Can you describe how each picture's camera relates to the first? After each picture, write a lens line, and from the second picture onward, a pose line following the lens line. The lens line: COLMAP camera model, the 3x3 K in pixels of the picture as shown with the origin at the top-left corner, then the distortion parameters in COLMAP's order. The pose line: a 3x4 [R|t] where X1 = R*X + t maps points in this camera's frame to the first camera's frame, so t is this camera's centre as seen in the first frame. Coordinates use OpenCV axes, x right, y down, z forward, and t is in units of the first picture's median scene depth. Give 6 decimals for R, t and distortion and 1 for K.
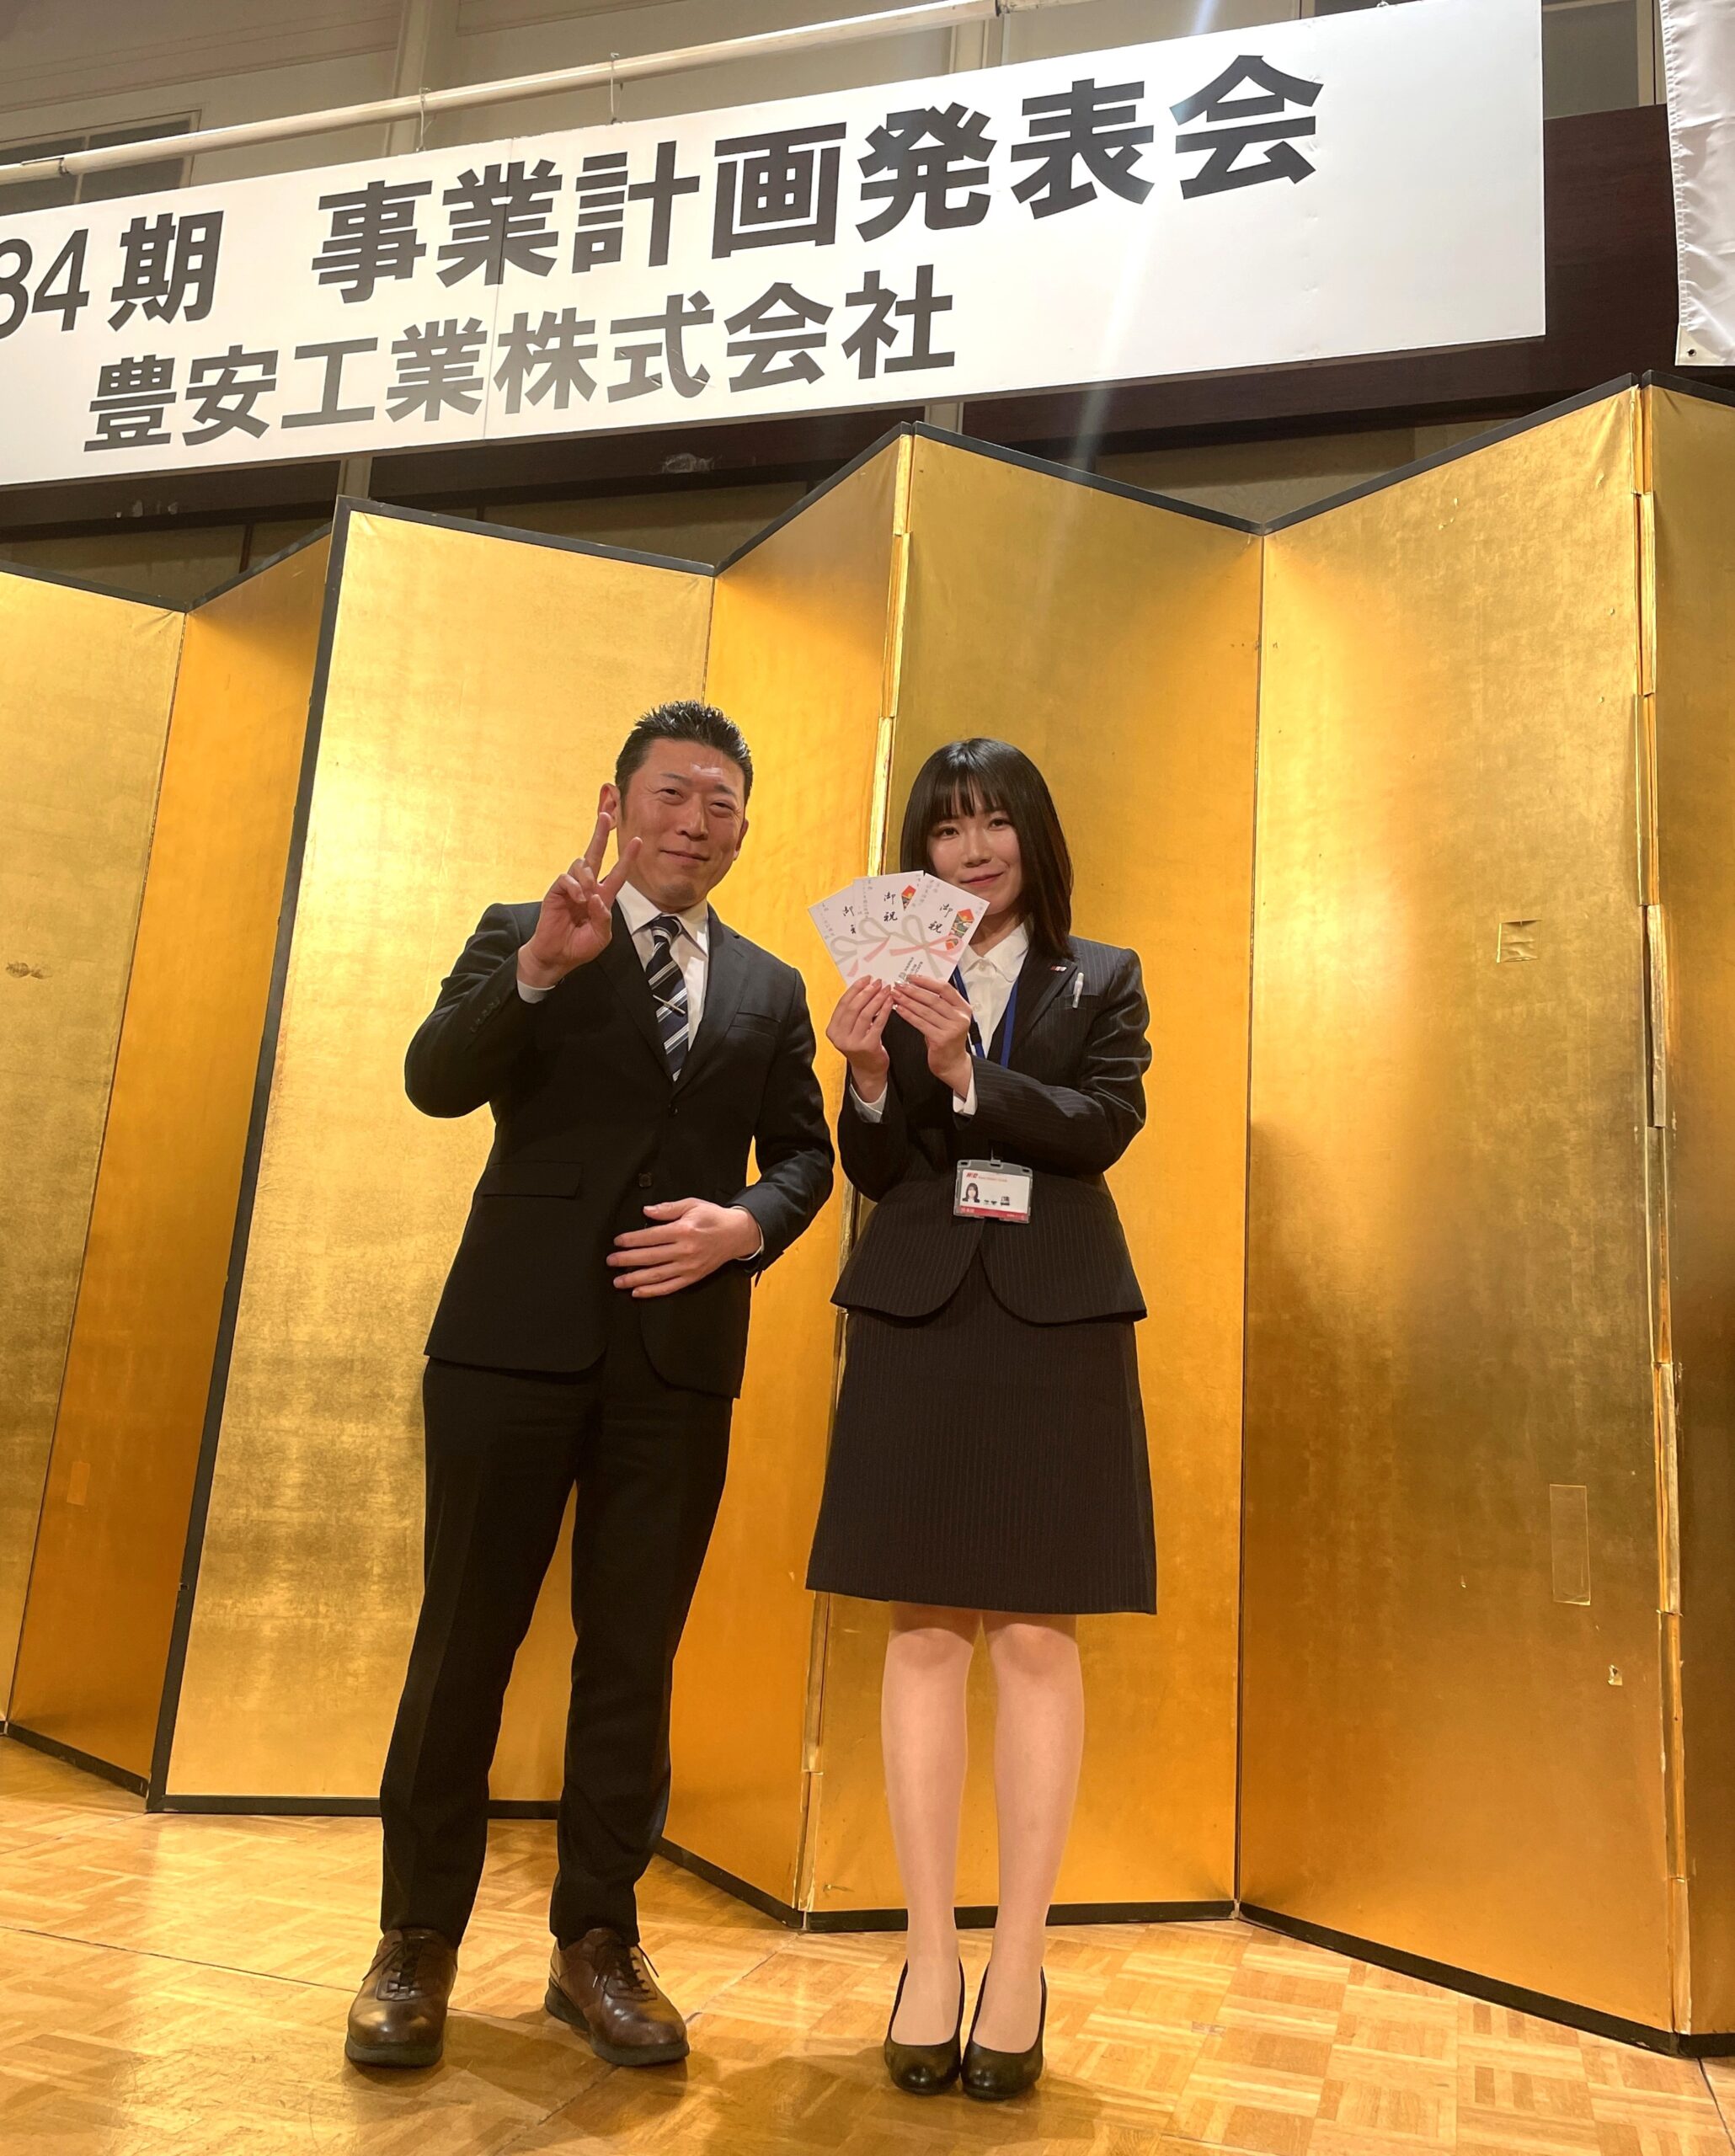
lens RADIAL K [[1919.4, 0, 870.0], [0, 1919.4, 986.8], [0, 0, 1]] dist [0.080243, -0.093020]
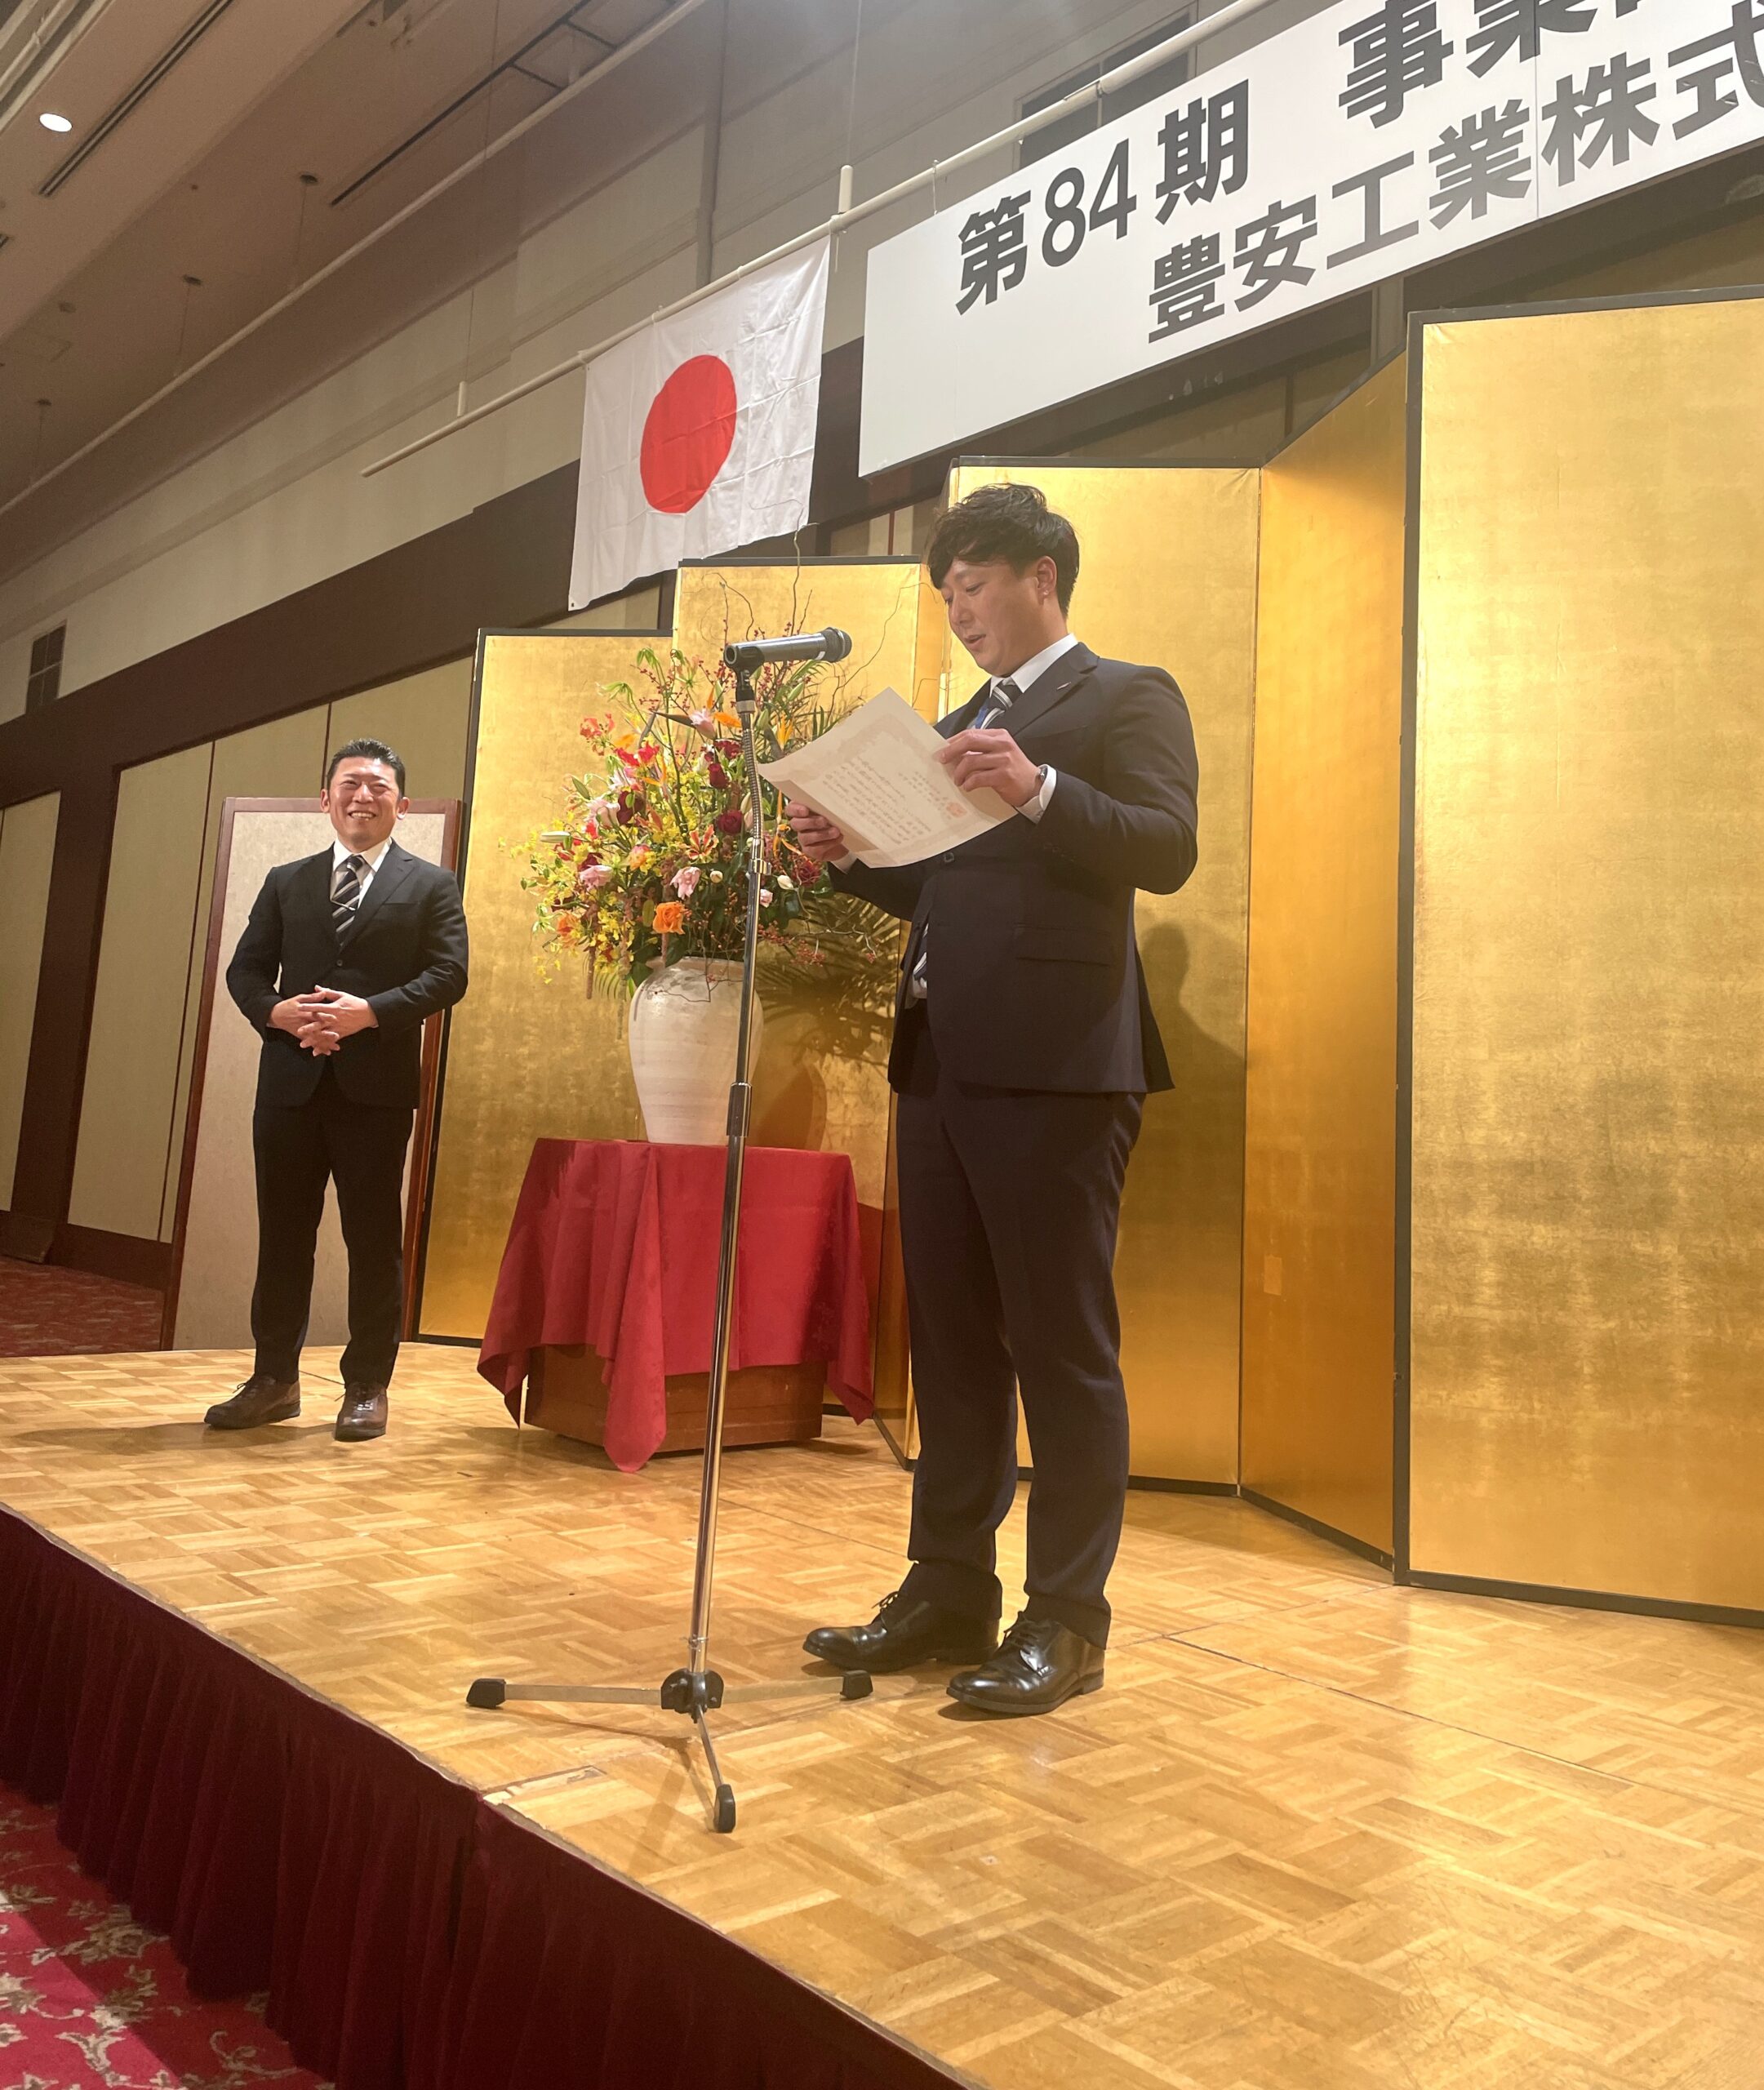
lens RADIAL K [[1794.2, 0, 854.8], [0, 1794.2, 894.7], [0, 0, 1]] dist [0.083957, -0.115394]
pose [[0.854864, -0.096474, -0.509804, -0.060920], [0.120655, 0.992589, 0.014485, -0.001254], [0.504628, -0.073893, 0.860169, 0.017064]]
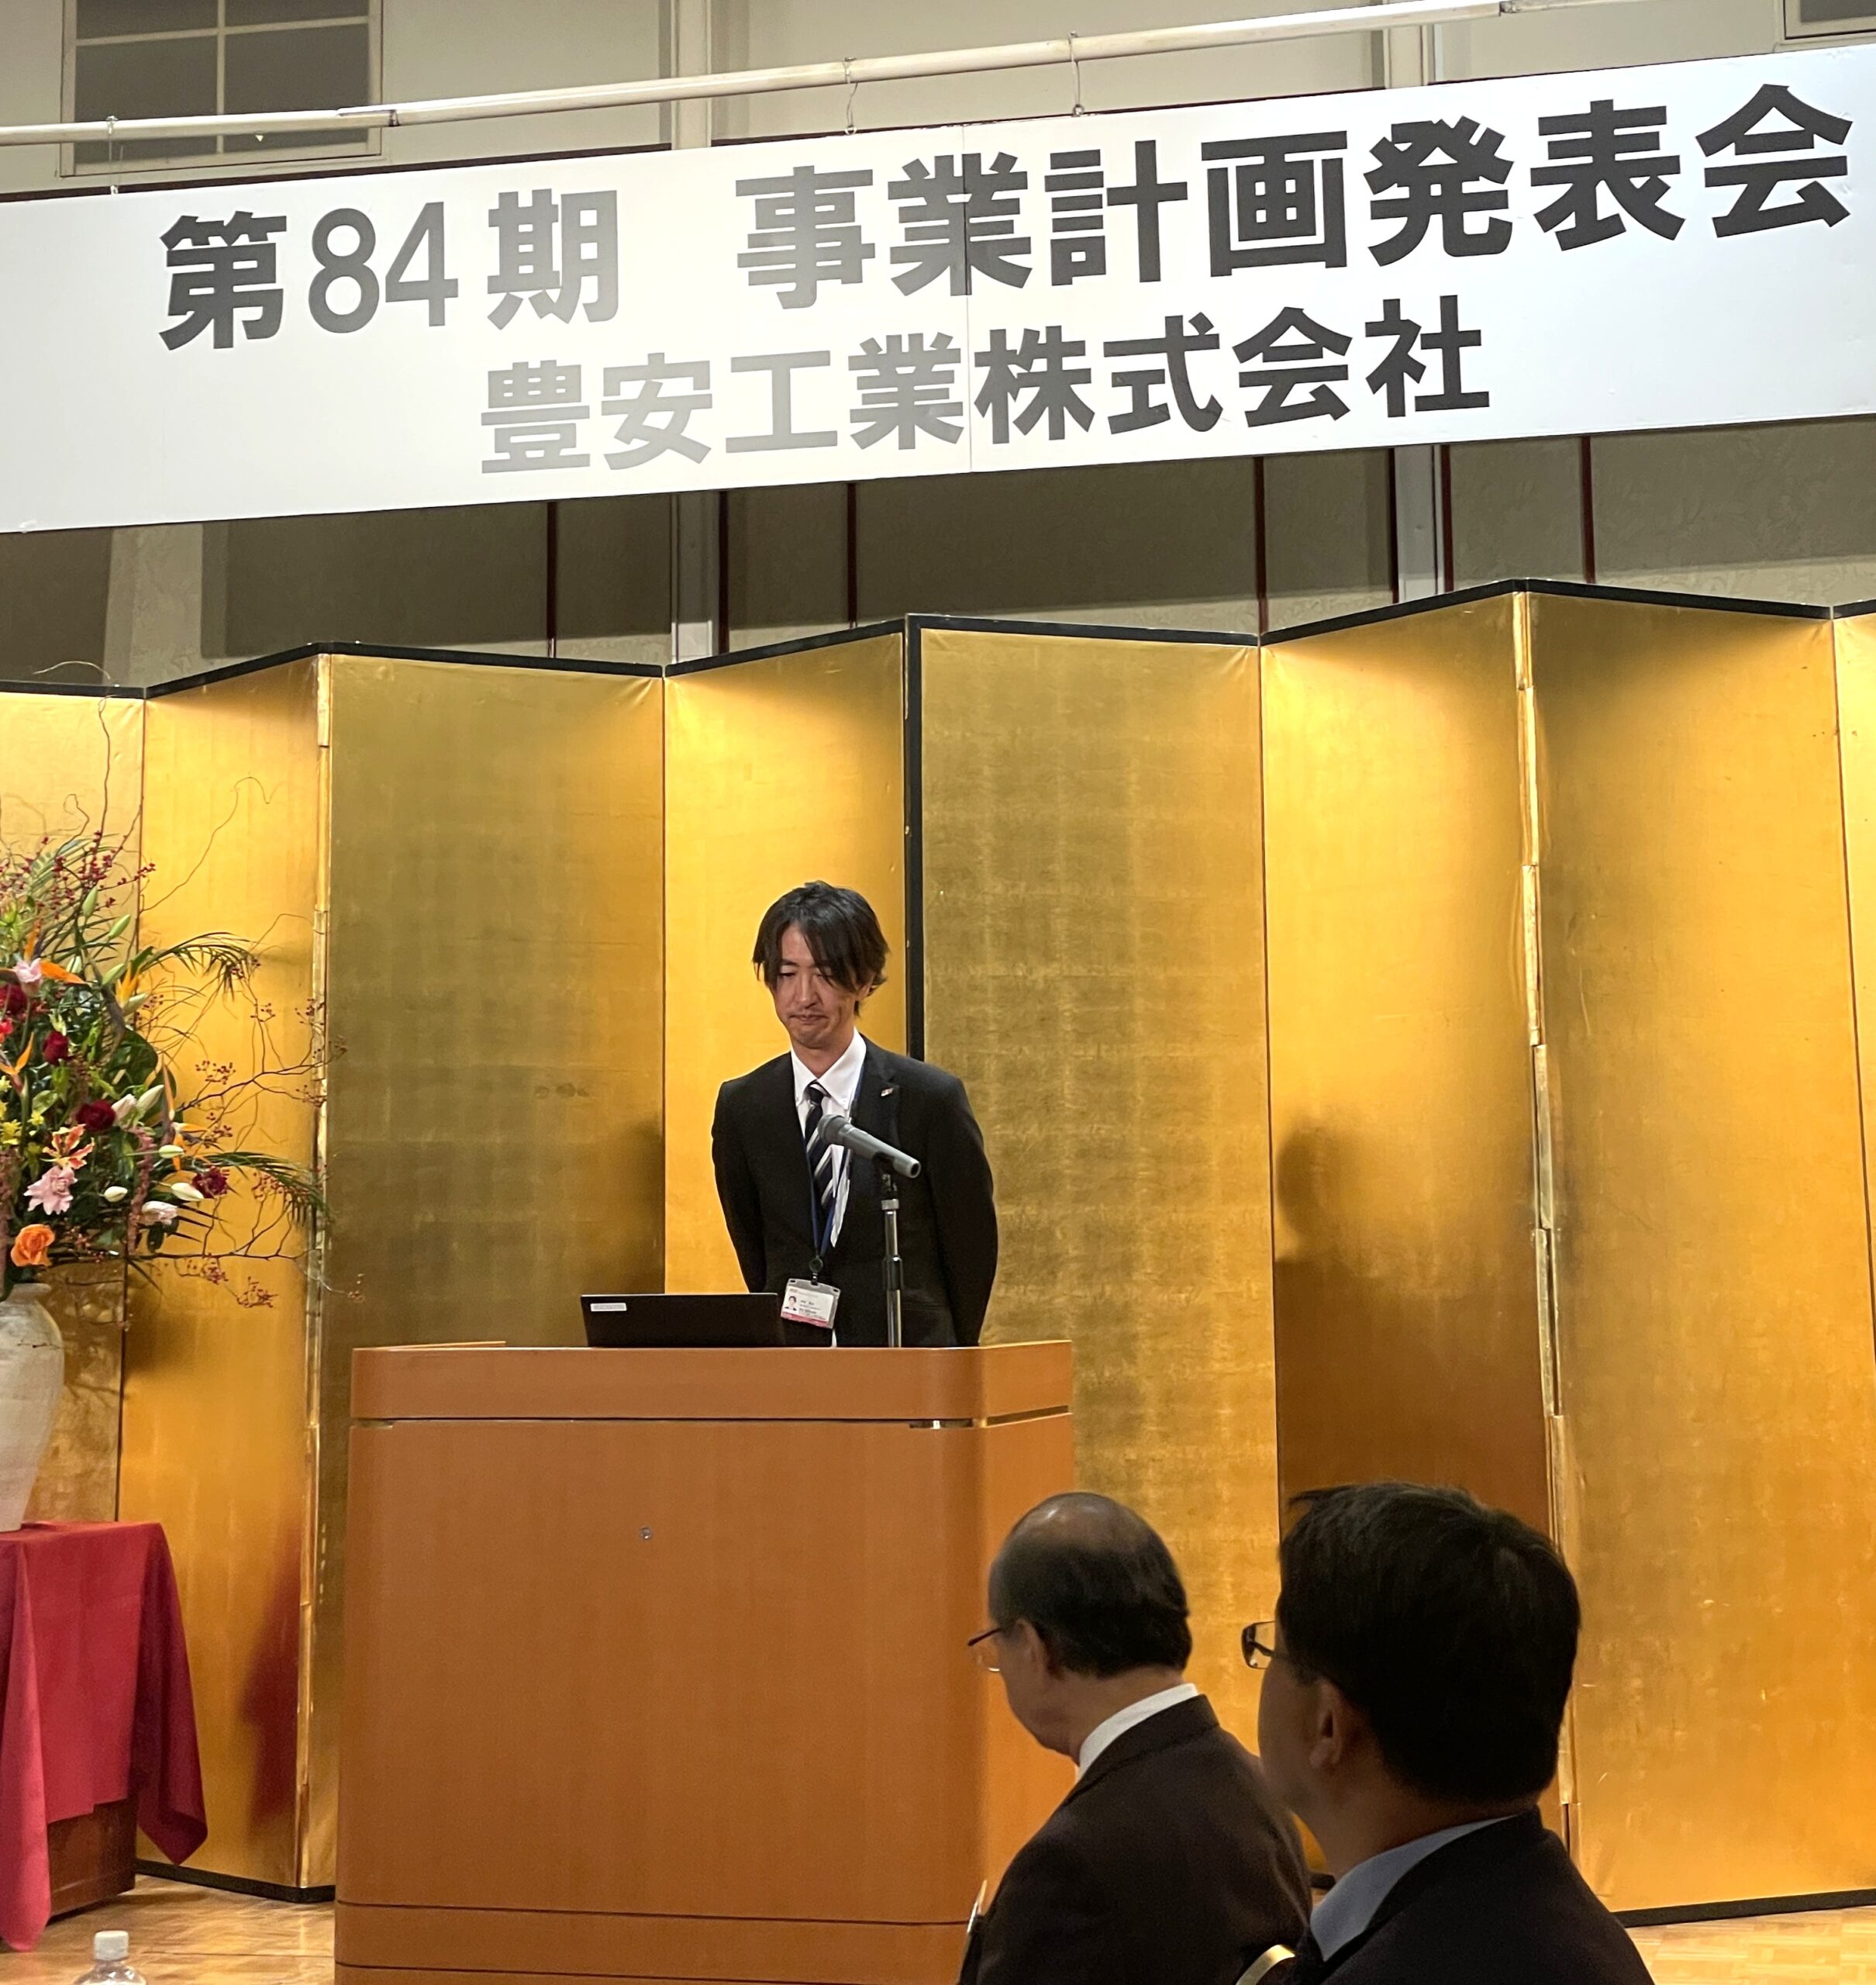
lens RADIAL K [[3983.4, 0, 1006.9], [0, 3983.4, 668.4], [0, 0, 1]] dist [0.141299, 0.000000]
pose [[0.993288, -0.069770, 0.092257, -0.373428], [0.063478, 0.995563, 0.069458, -0.327127], [-0.096694, -0.063136, 0.993310, -0.936737]]
